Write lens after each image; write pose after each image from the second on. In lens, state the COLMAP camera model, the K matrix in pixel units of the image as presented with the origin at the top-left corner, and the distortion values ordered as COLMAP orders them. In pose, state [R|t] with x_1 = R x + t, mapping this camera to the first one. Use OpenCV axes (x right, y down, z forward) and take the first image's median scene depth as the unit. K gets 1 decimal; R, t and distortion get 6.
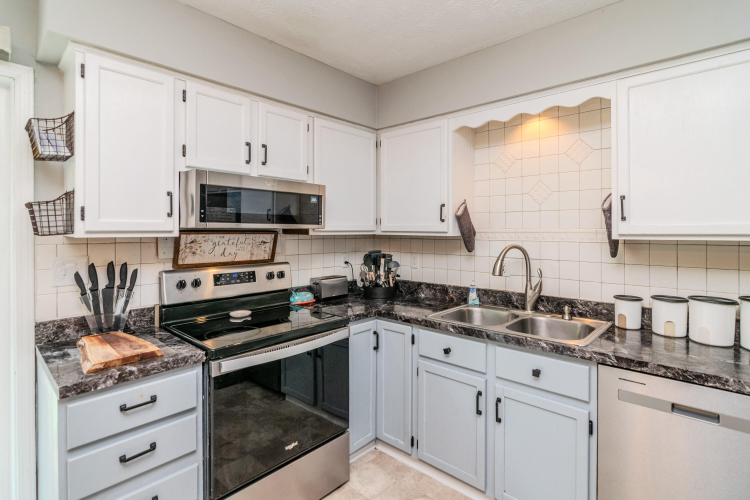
lens RADIAL K [[371.1, 0, 377.2], [0, 371.1, 238.3], [0, 0, 1]] dist [-0.004465, -0.000714]
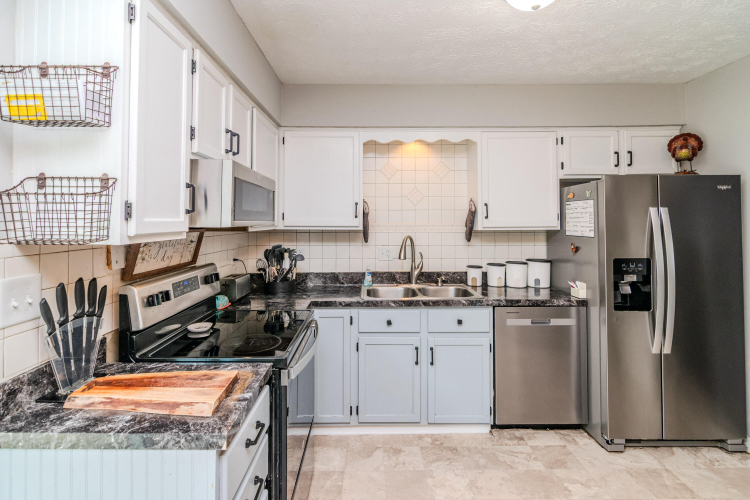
lens RADIAL K [[371.2, 0, 364.8], [0, 371.2, 220.8], [0, 0, 1]] dist [-0.003055, -0.000667]
pose [[0.741695, -0.003779, 0.670727, -0.645883], [0.018109, 0.999732, -0.014392, -0.019204], [-0.670493, 0.022821, 0.741565, 0.113913]]
